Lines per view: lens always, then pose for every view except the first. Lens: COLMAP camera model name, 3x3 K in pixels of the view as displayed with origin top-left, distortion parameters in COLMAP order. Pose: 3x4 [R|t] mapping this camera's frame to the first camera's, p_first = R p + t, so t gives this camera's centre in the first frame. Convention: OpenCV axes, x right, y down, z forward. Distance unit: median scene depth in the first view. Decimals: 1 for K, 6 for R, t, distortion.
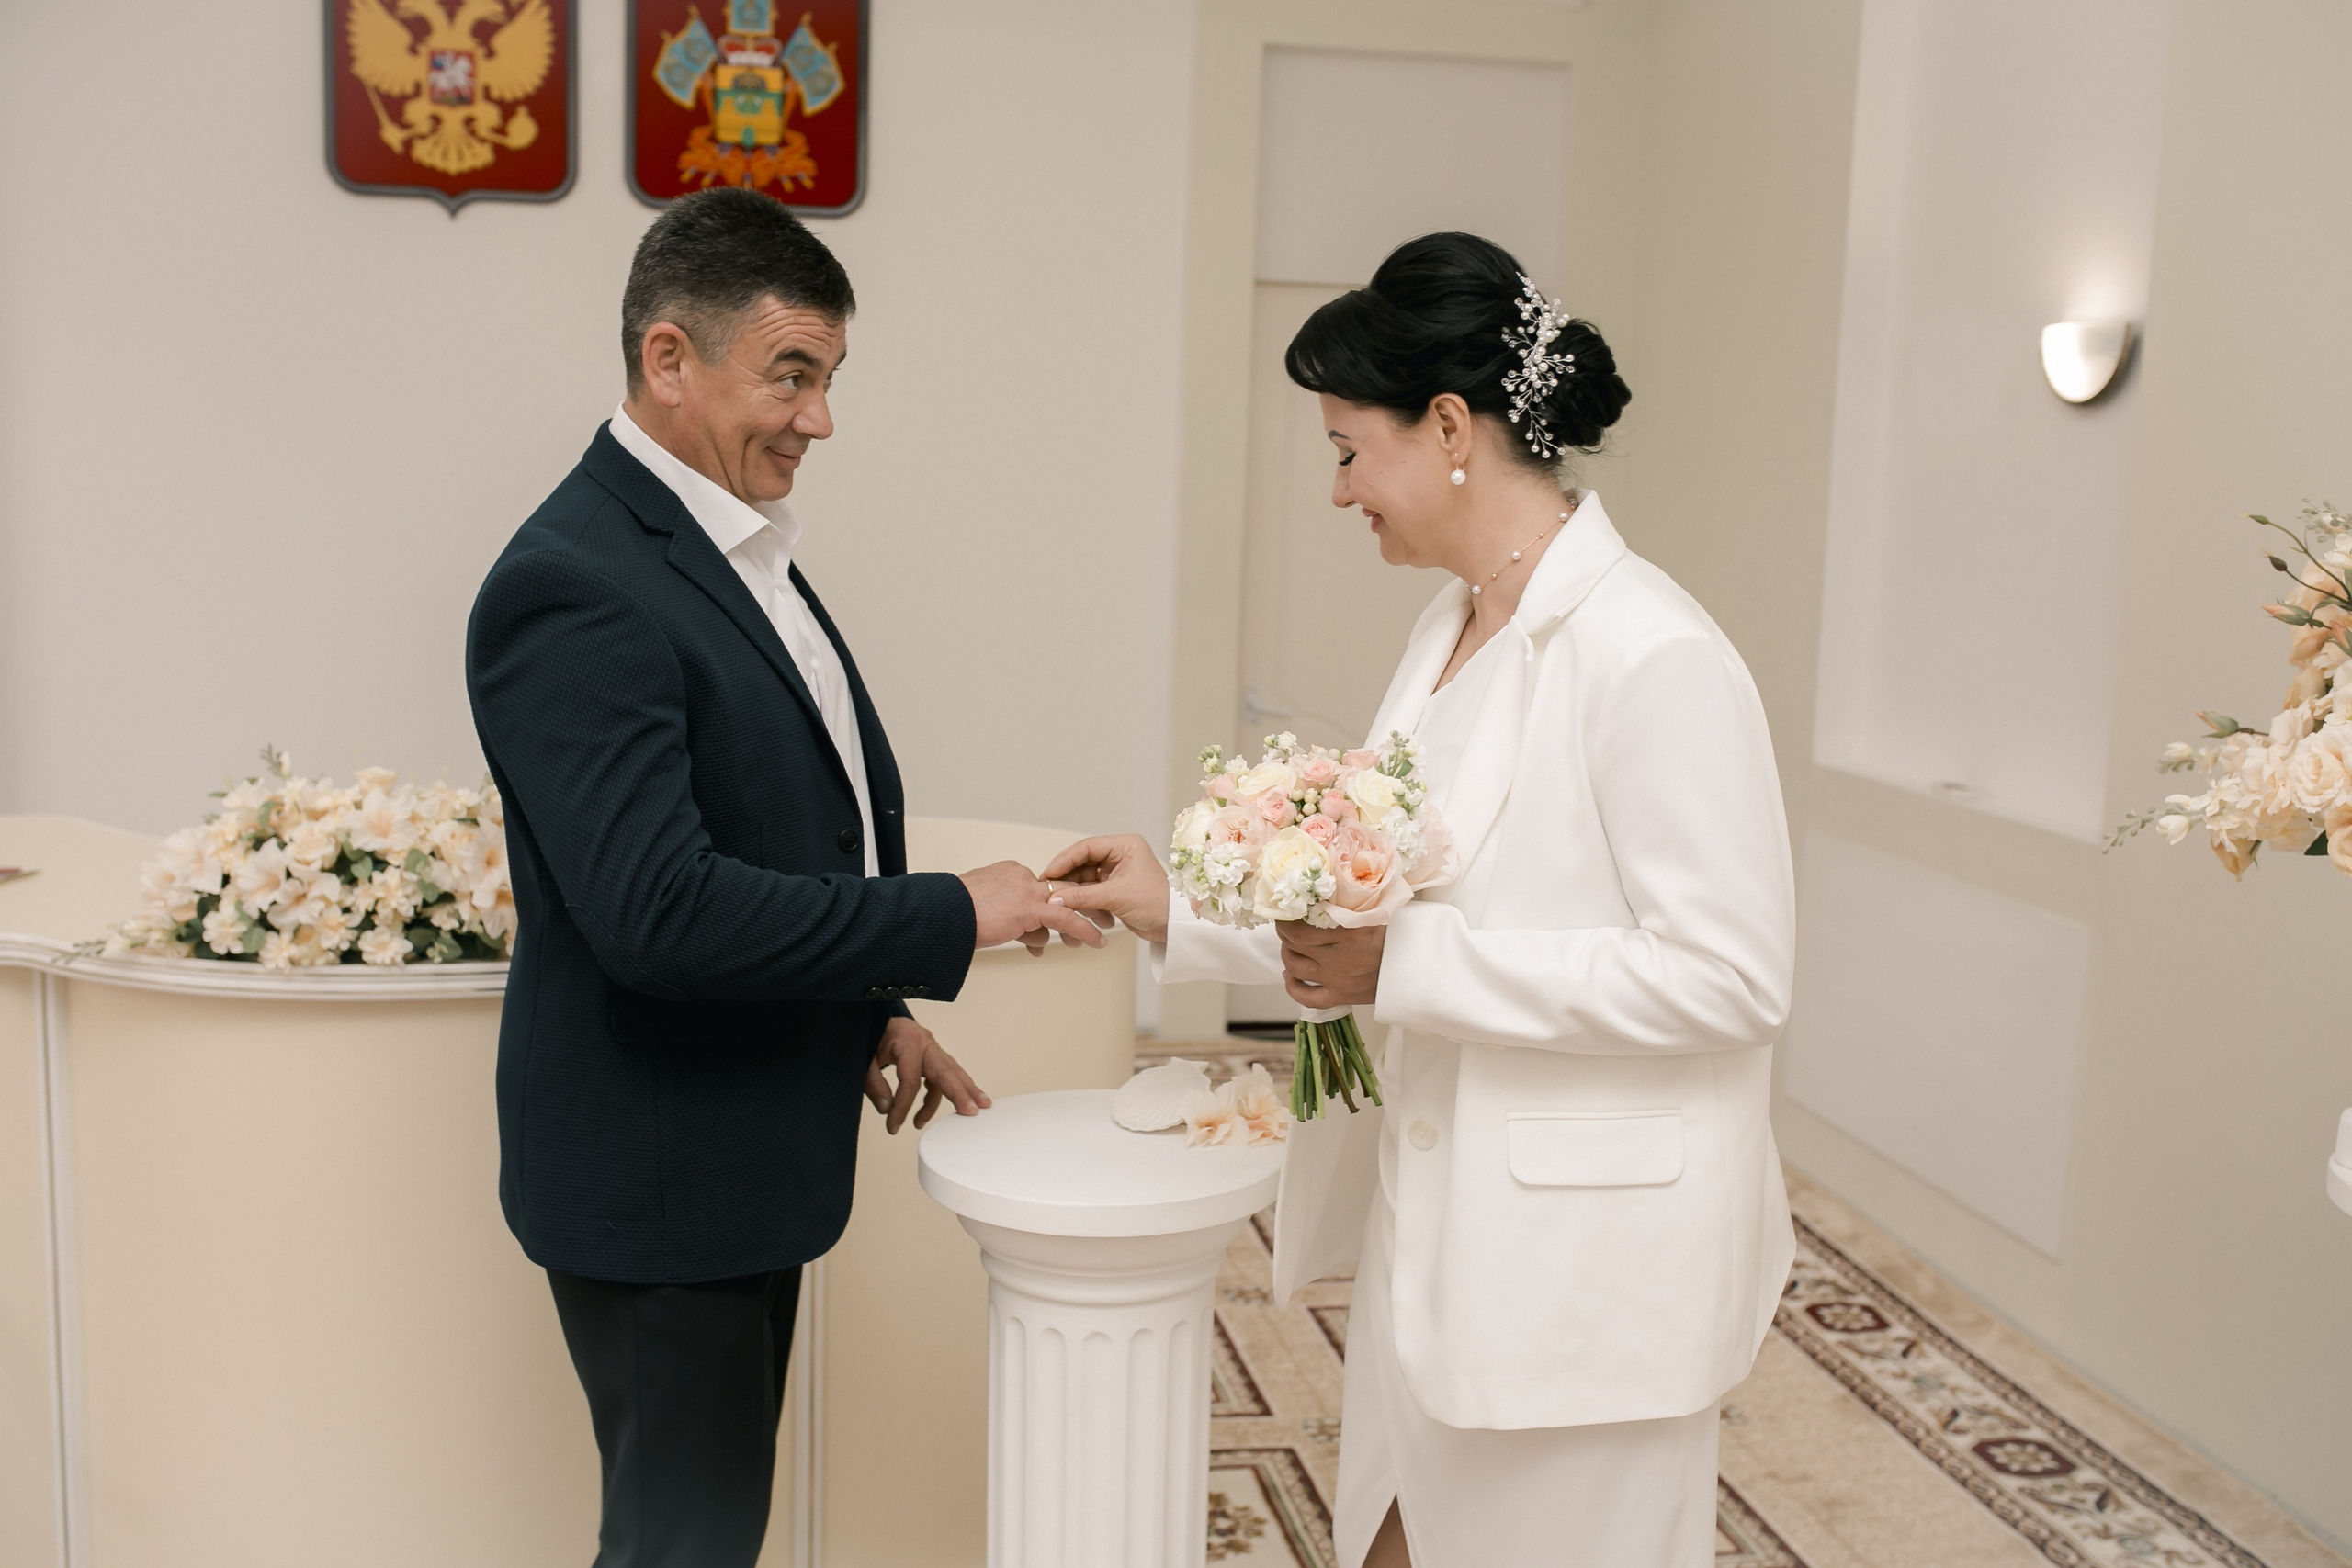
lens RADIAL K [[2230.0, 0, 1165.5], [0, 2230.0, 763.2], [0, 0, 1]] dist [-0.059939, 0.085386]
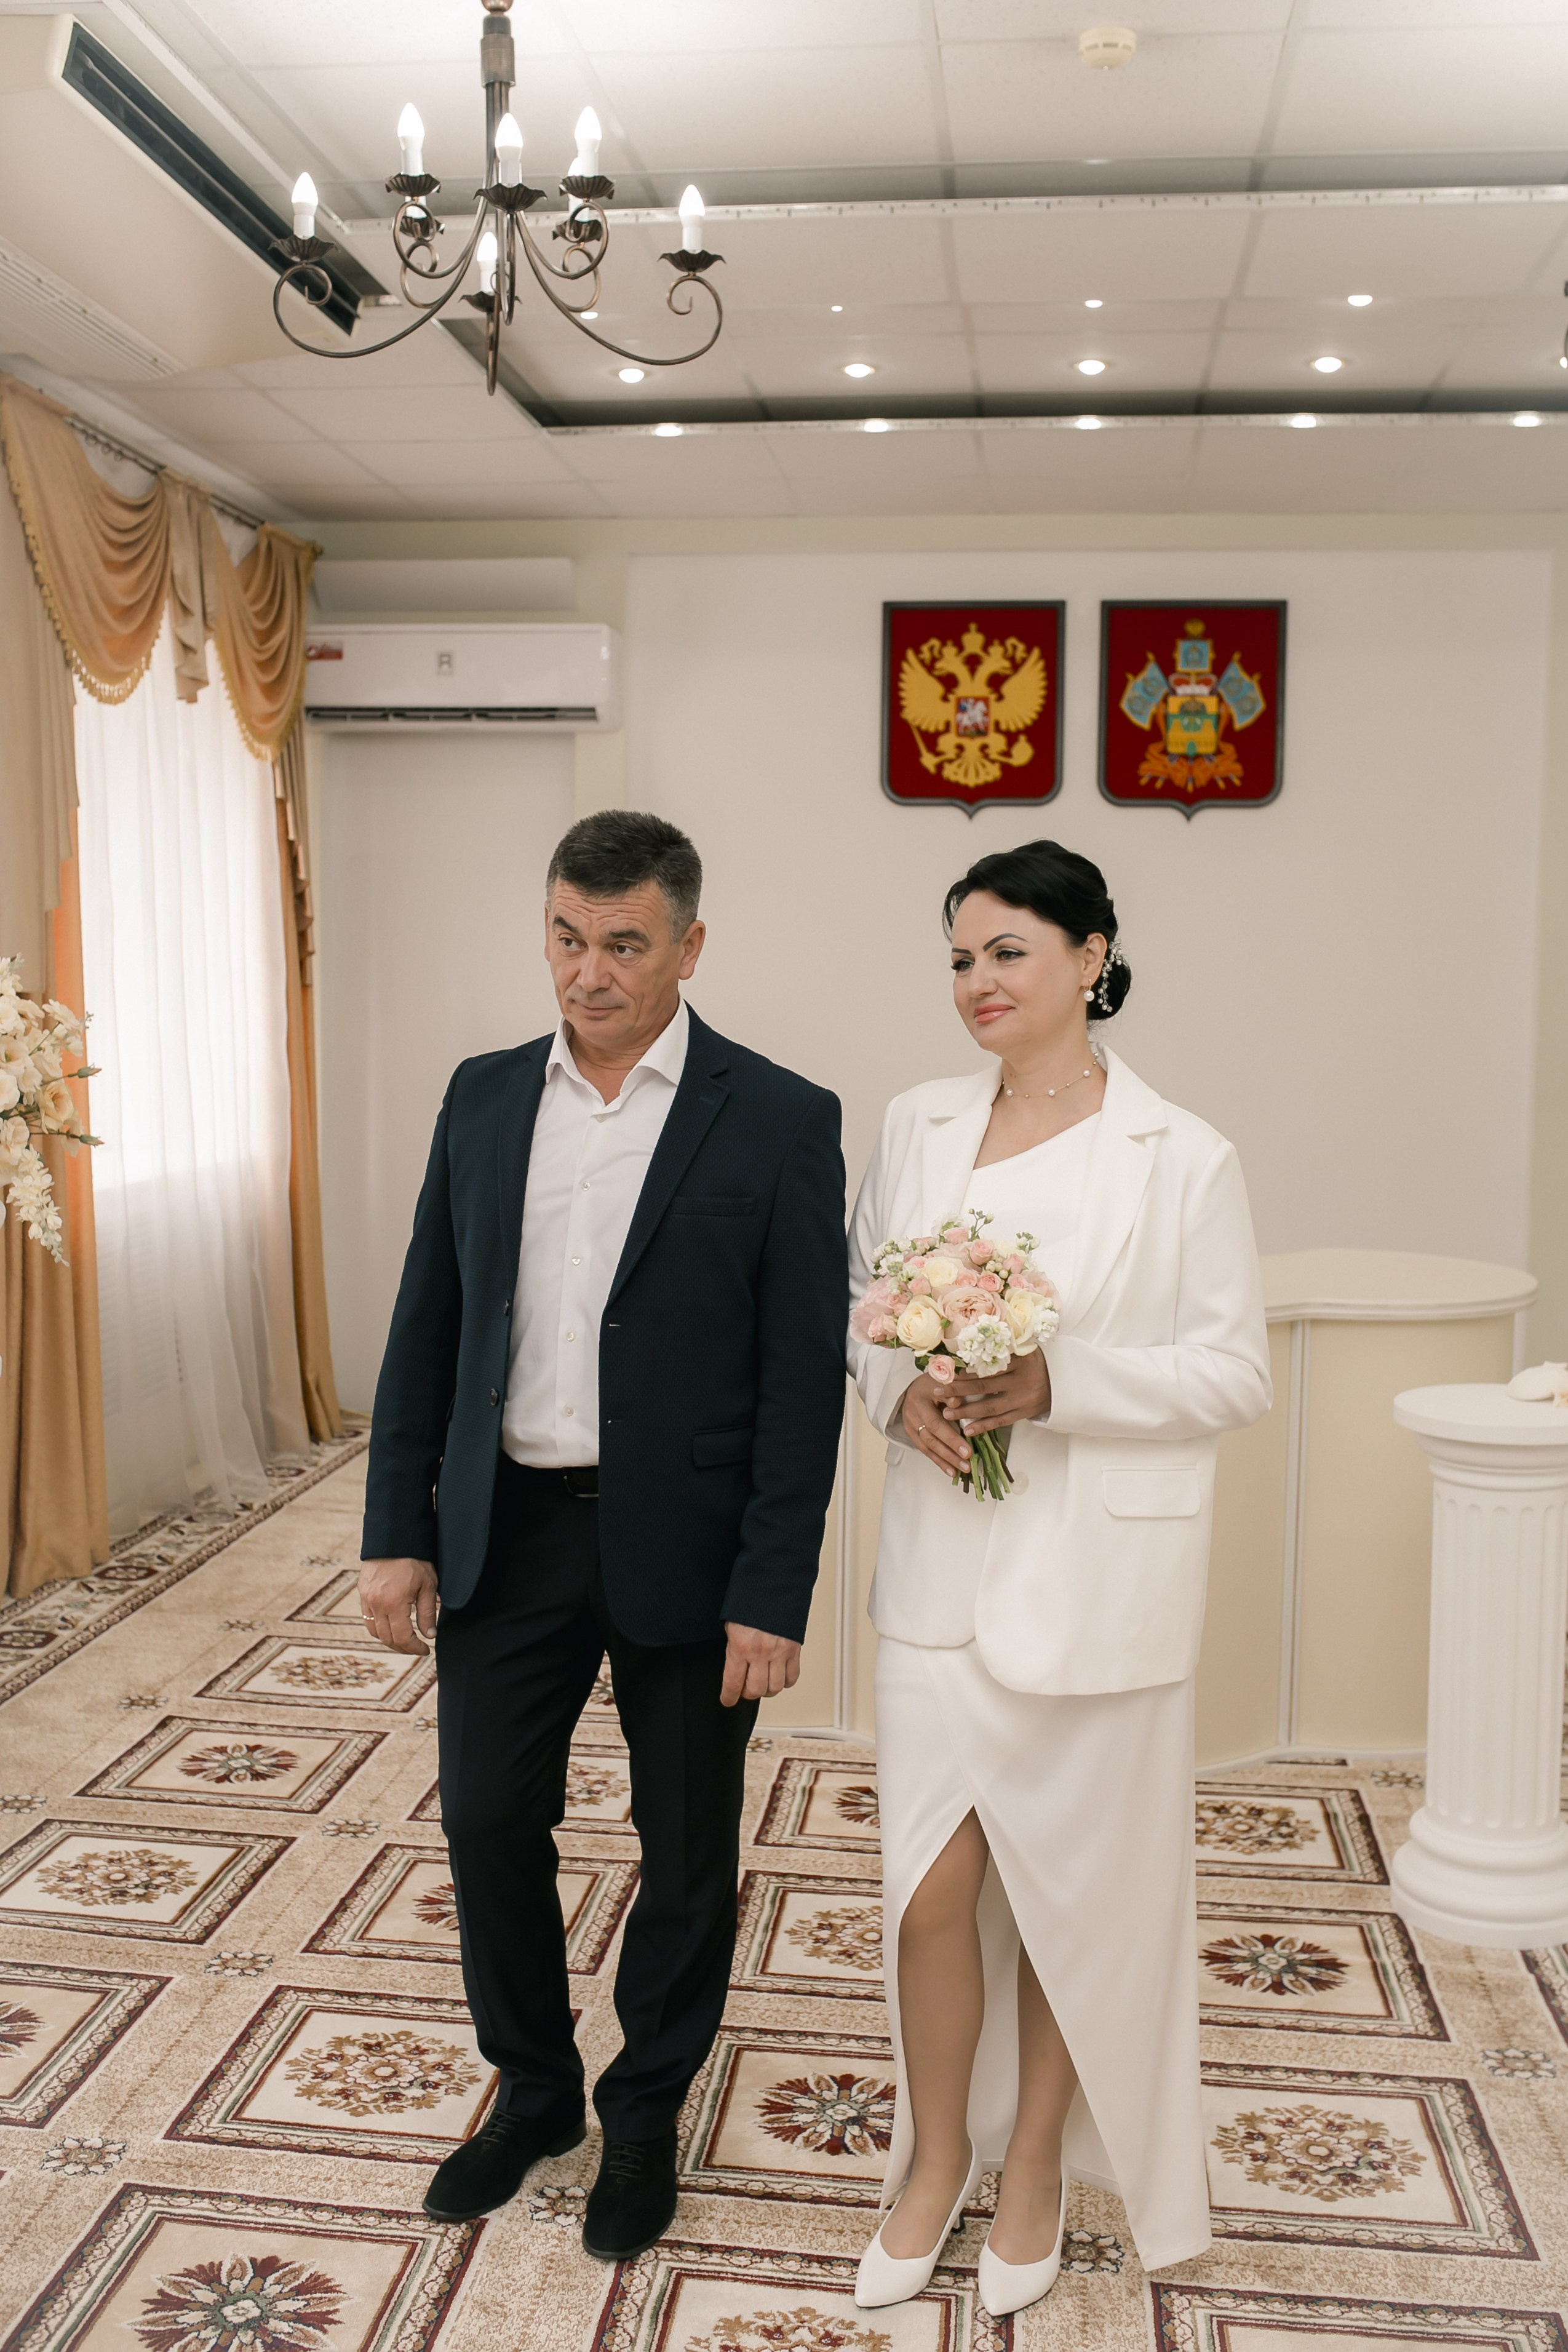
lens RADIAL K [[2290.6, 0, 785.4], [0, 2290.6, 1147.3], [0, 0, 1]] dist [-0.057435, 0.086619]
pose [[0.953556, 0.002289, -0.301208, -0.014284], [-0.020488, 0.998148, -0.057274, 0.044429], [0.300519, 0.060785, 0.951837, -0.449443]]
